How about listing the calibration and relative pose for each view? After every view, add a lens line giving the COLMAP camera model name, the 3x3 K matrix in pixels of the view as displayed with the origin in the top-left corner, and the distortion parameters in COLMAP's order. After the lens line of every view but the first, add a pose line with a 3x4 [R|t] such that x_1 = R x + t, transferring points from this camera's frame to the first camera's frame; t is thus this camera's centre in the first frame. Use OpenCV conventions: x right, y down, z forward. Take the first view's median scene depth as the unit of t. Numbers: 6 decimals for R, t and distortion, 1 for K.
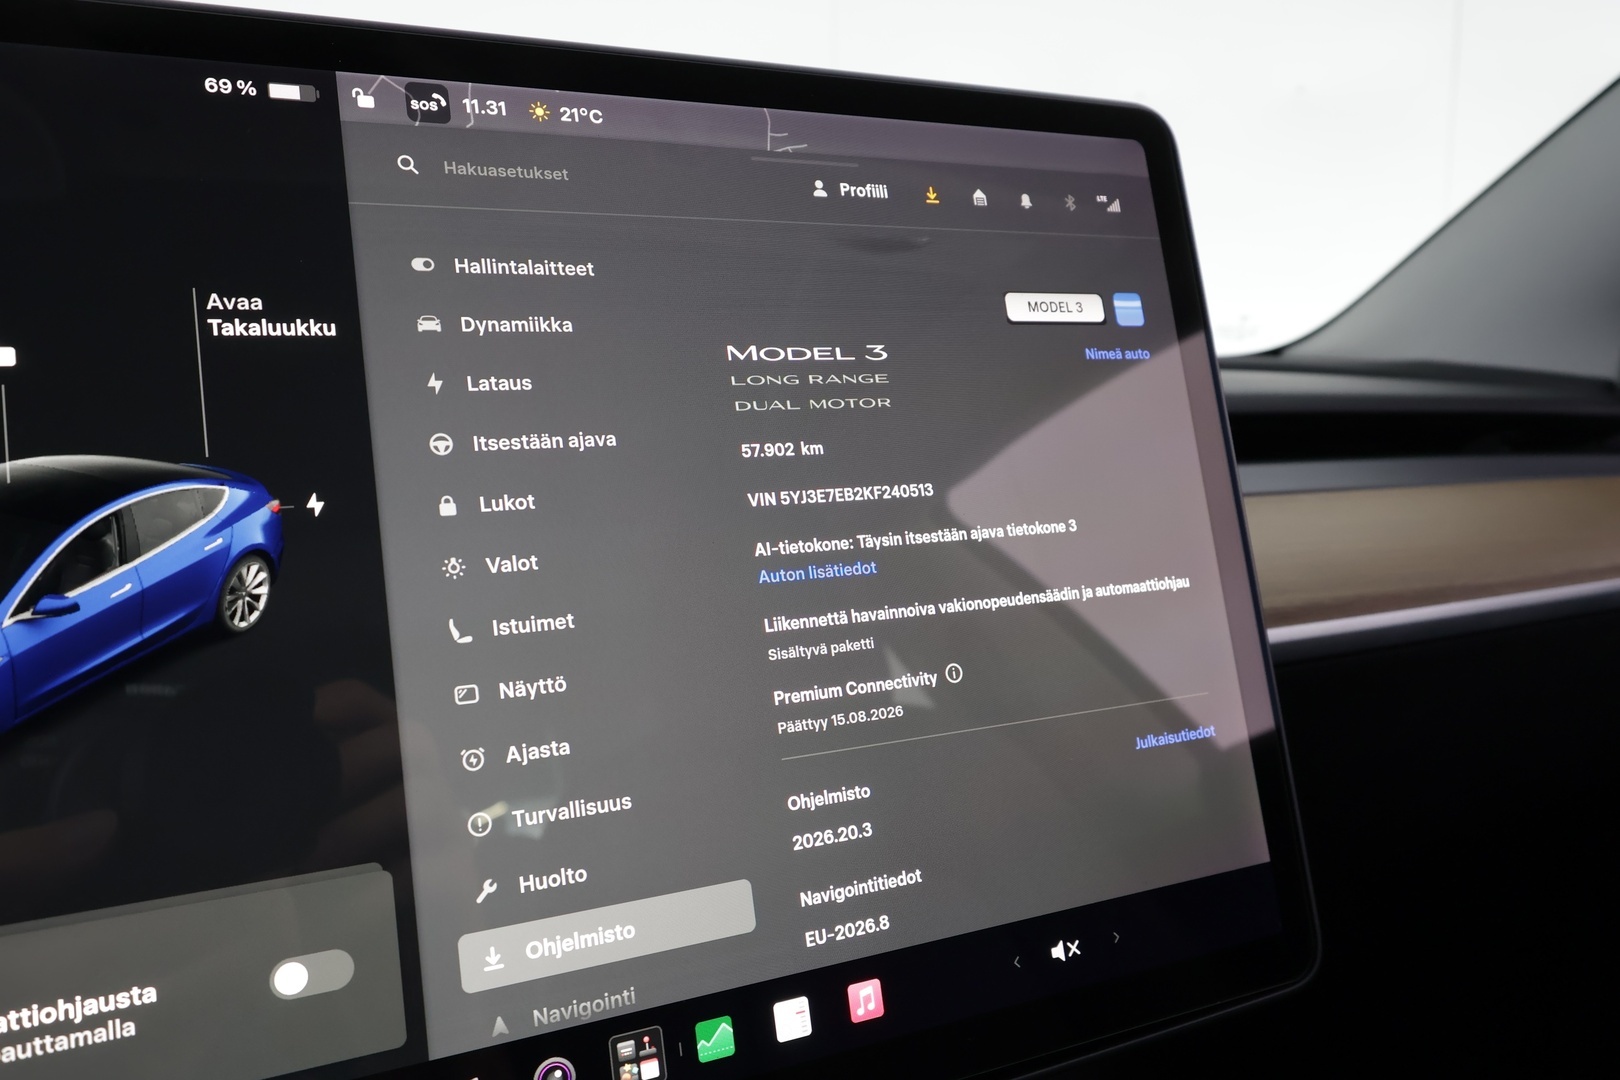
lens RADIAL K [[1282.6, 0, 812.1], [0, 1282.6, 537.3], [0, 0, 1]] dist [0.010082, -0.003199]
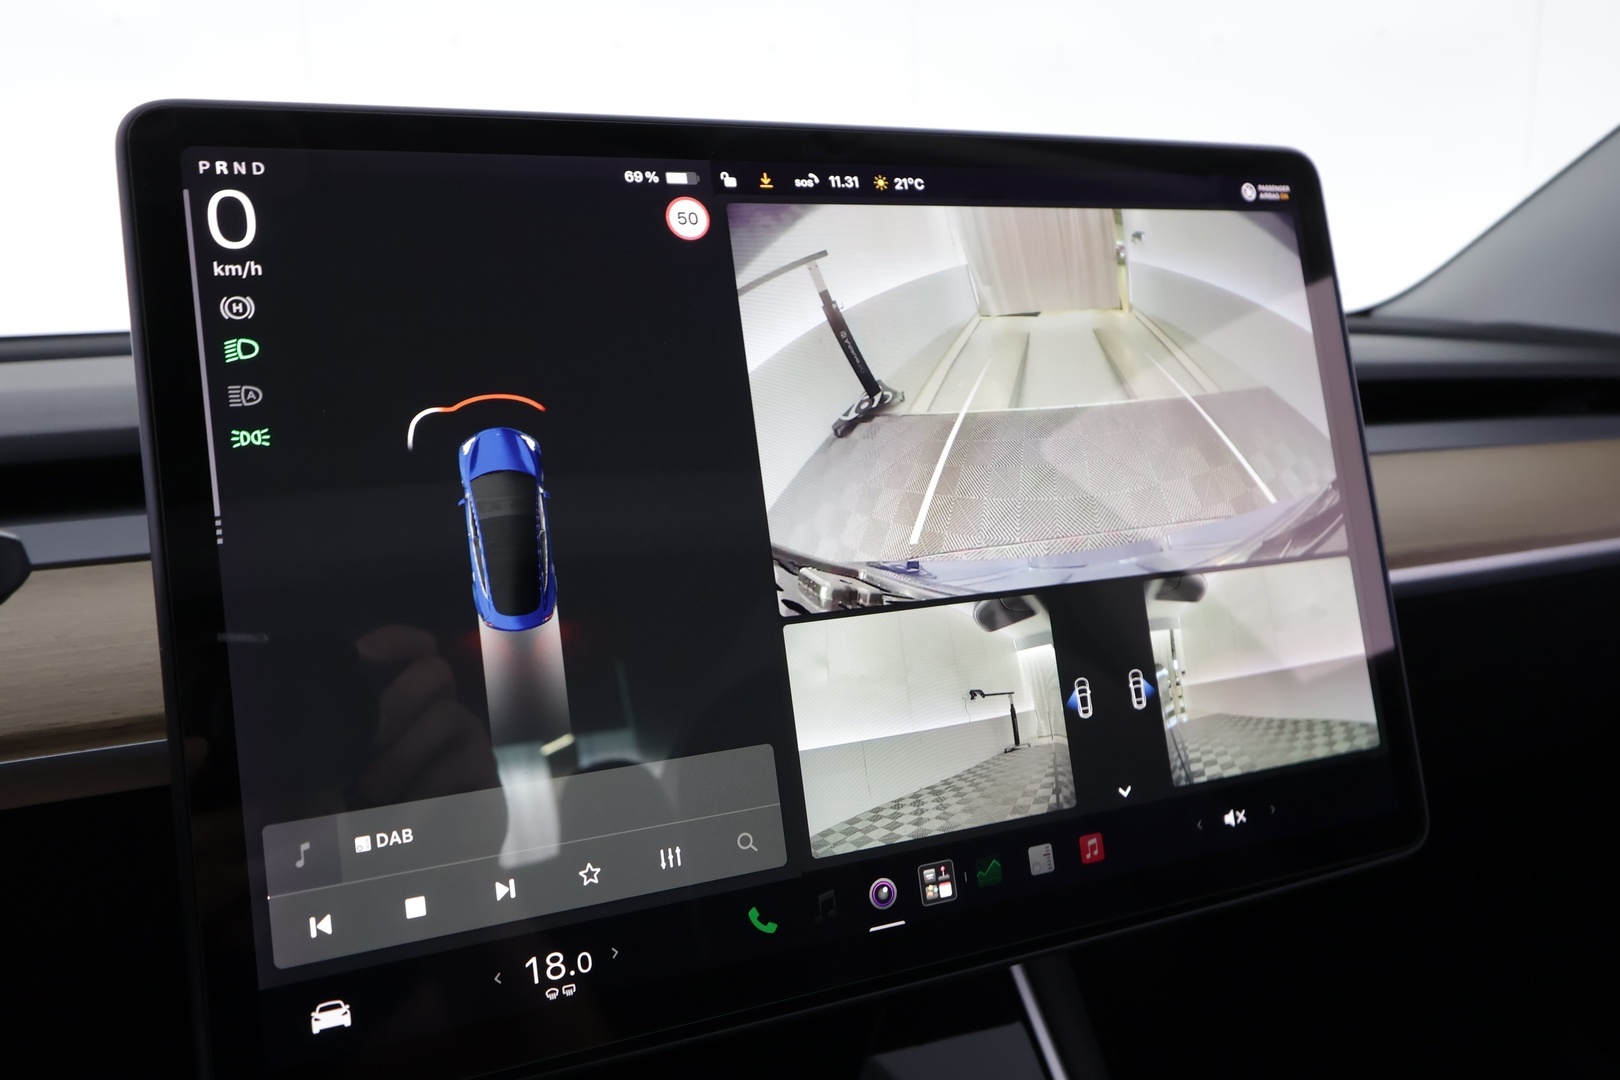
lens RADIAL K [[1282.6, 0, 812.1], [0, 1282.6, 537.3], [0, 0, 1]] dist [0.010082, -0.003199]
pose [[0.999169, -0.000346, -0.040750, -0.216187], [0.002185, 0.998981, 0.045077, -0.028525], [0.040693, -0.045129, 0.998152, -0.374235]]
